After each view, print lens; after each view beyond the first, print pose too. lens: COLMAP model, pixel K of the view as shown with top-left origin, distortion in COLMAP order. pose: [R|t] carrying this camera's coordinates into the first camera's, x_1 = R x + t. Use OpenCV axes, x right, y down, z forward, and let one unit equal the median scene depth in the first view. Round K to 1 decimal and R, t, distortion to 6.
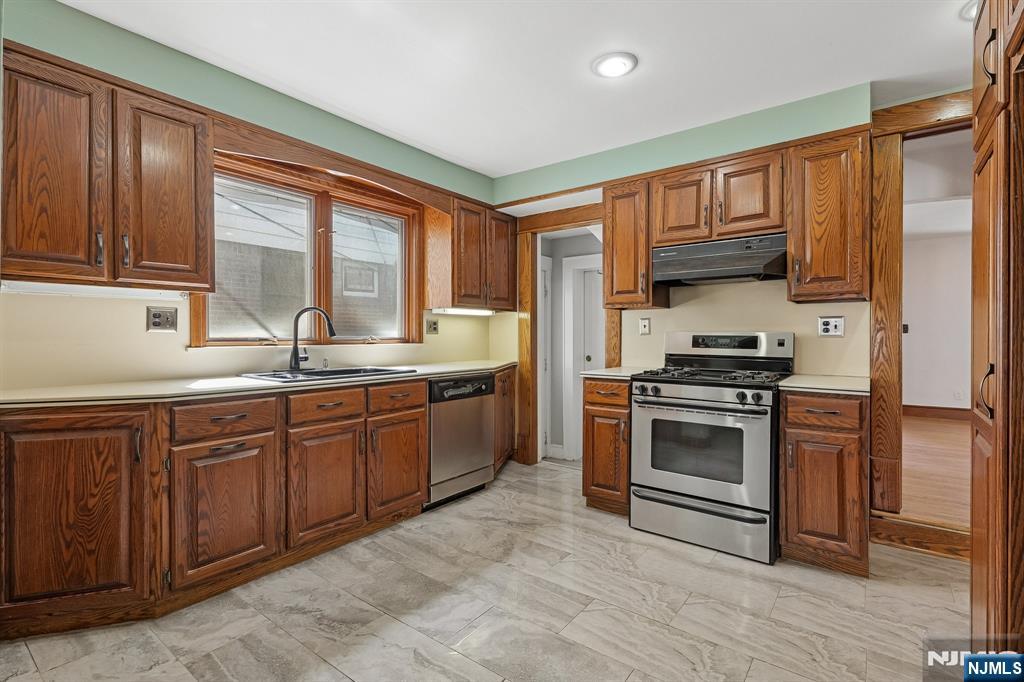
lens RADIAL K [[475.0, 0, 513.1], [0, 475.0, 338.1], [0, 0, 1]] dist [0.006040, -0.001791]
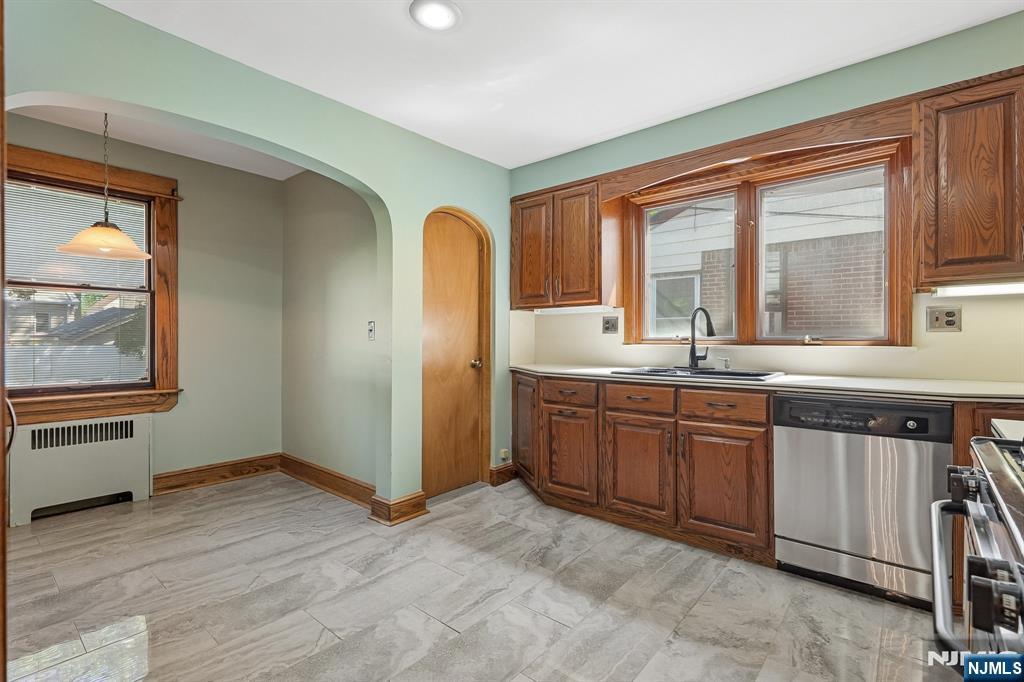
lens RADIAL K [[475.0, 0, 521.2], [0, 475.0, 340.9], [0, 0, 1]] dist [0.006040, -0.001791]
pose [[-0.050448, 0.003979, -0.998719, 0.714714], [-0.003792, 0.999984, 0.004176, 0.004226], [0.998719, 0.003998, -0.050432, 0.769835]]
